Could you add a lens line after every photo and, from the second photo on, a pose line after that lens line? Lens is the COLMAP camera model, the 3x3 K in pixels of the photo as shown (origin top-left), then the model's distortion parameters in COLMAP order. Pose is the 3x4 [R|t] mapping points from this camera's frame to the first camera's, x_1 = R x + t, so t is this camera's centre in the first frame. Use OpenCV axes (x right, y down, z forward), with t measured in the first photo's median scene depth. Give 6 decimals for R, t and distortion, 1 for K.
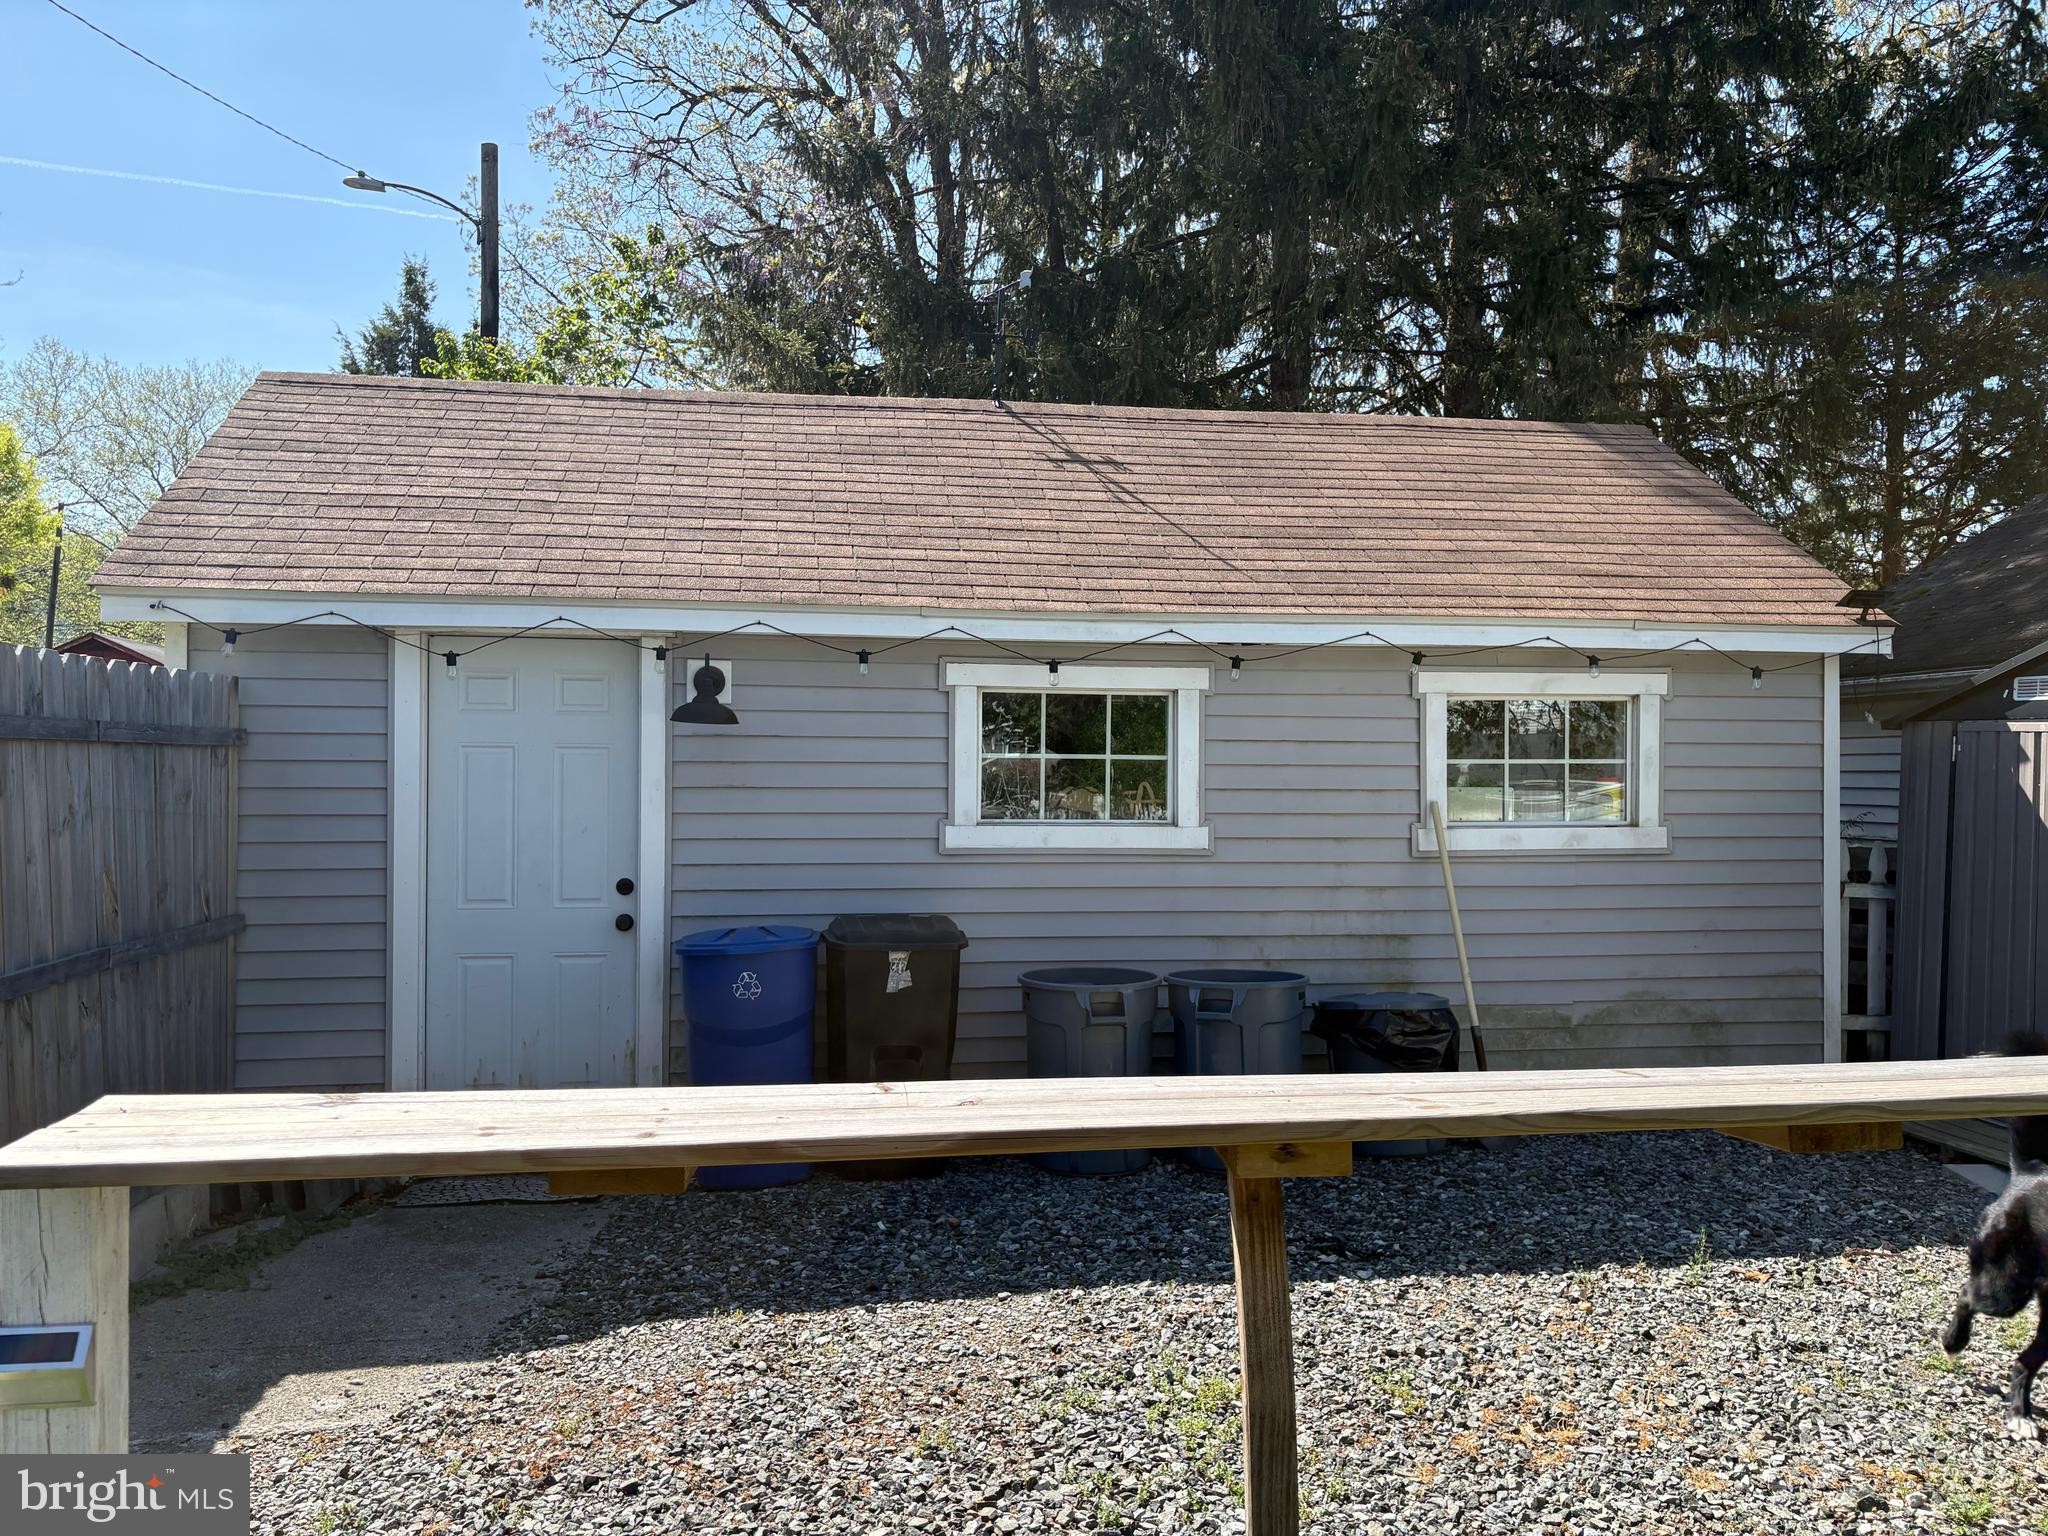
lens RADIAL K [[1551.4, 0, 996.4], [0, 1551.4, 770.2], [0, 0, 1]] dist [0.037736, -0.031503]
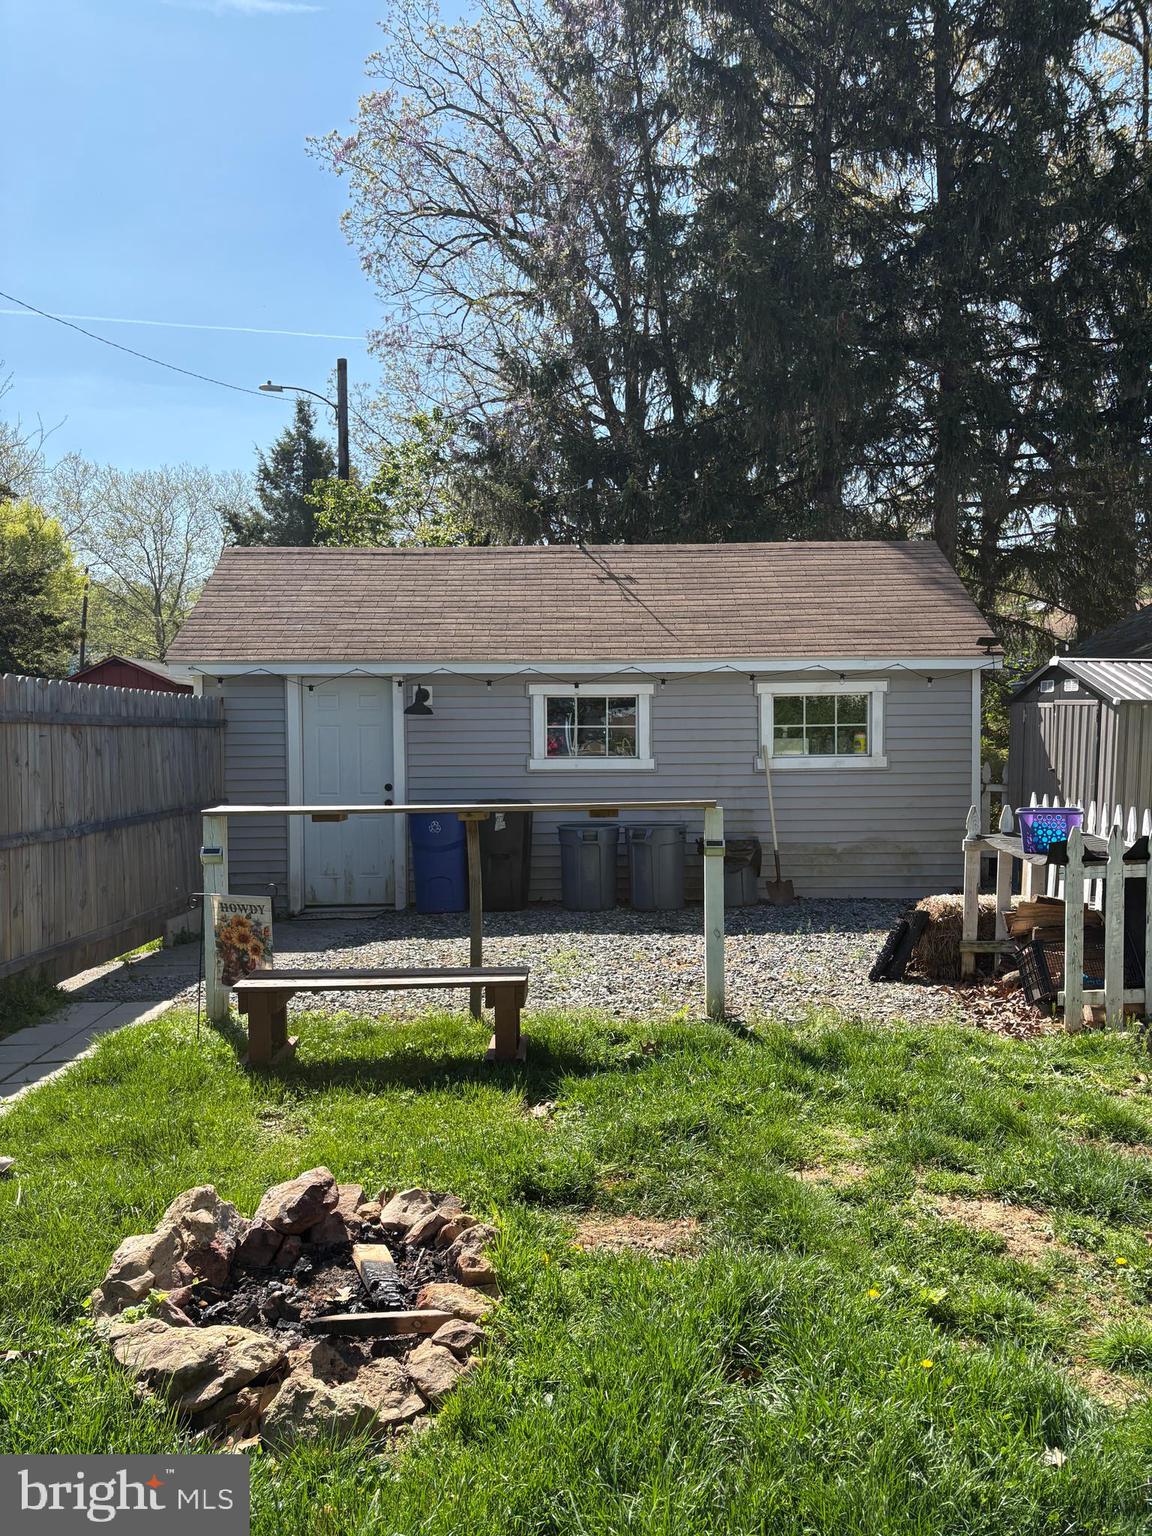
lens RADIAL K [[1163.5, 0, 572.0], [0, 1163.5, 779.8], [0, 0, 1]] dist [0.037736, -0.031503]
pose [[0.990149, -0.008459, -0.139765, 0.237199], [0.013919, 0.999176, 0.038133, 0.002991], [0.139327, -0.039703, 0.989450, -0.572274]]
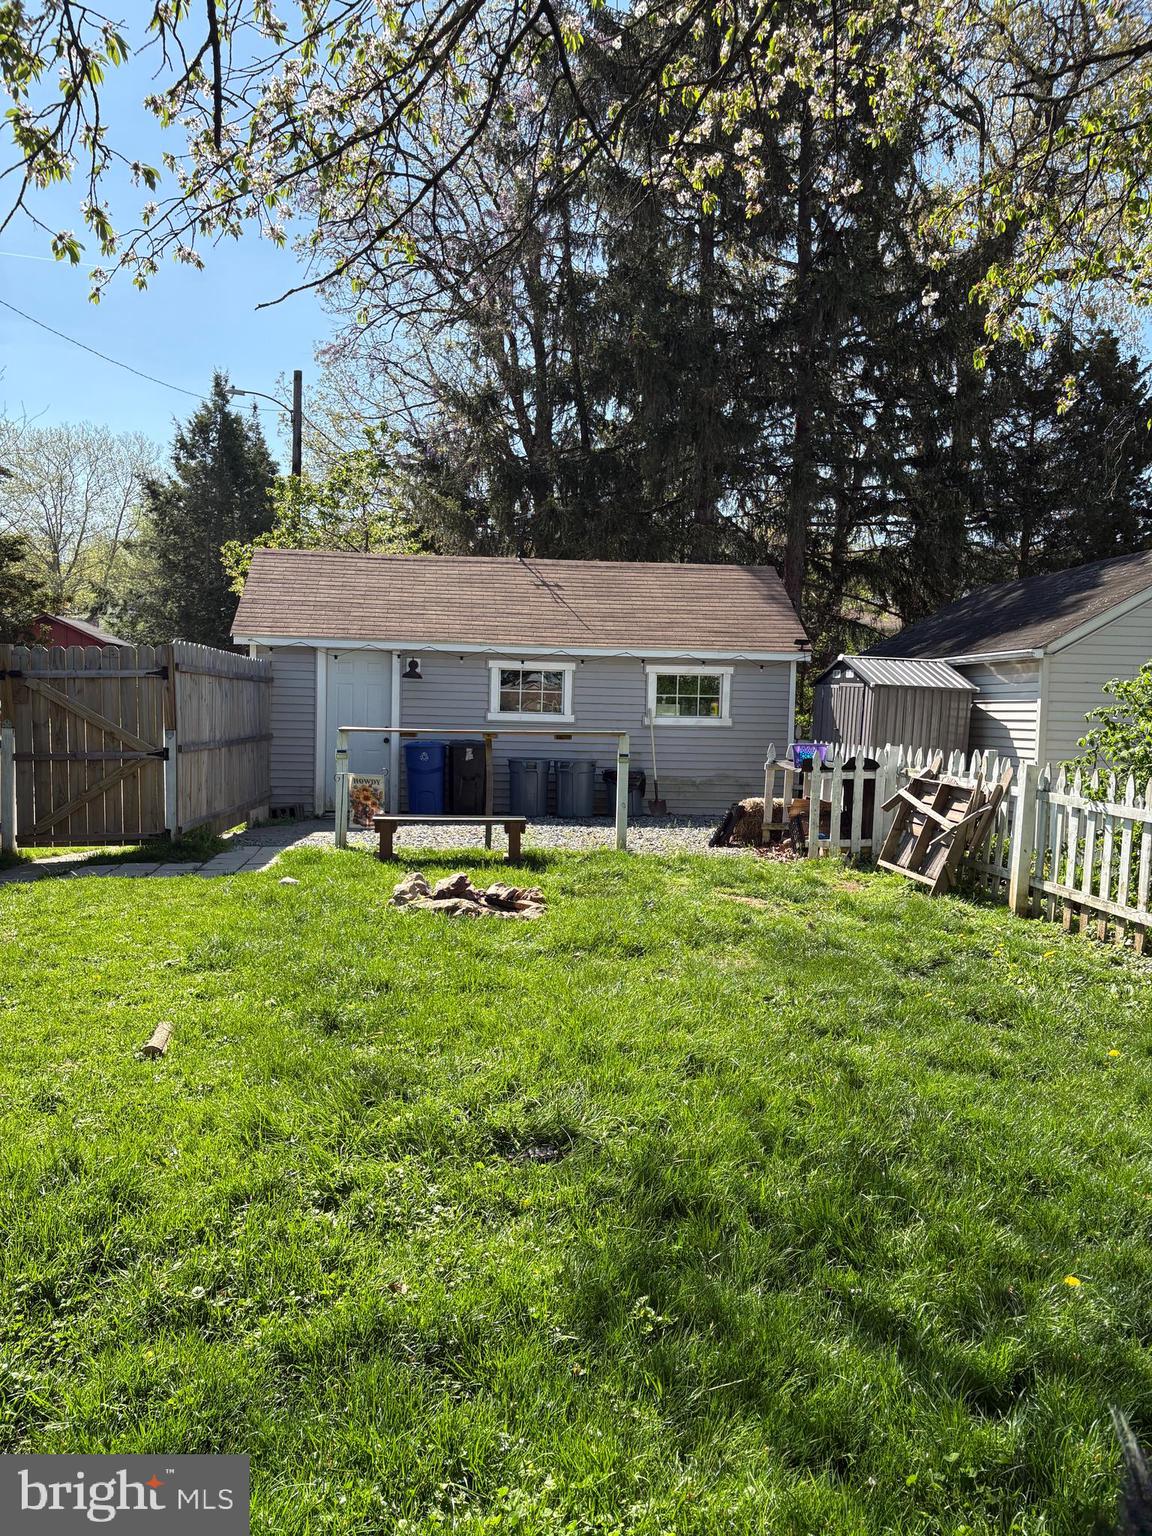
lens RADIAL K [[1163.5, 0, 567.4], [0, 1163.5, 783.8], [0, 0, 1]] dist [0.037736, -0.031503]
pose [[0.998973, 0.020931, -0.040188, 0.209161], [-0.018298, 0.997729, 0.064823, 0.022675], [0.041454, -0.064021, 0.997087, -1.250525]]
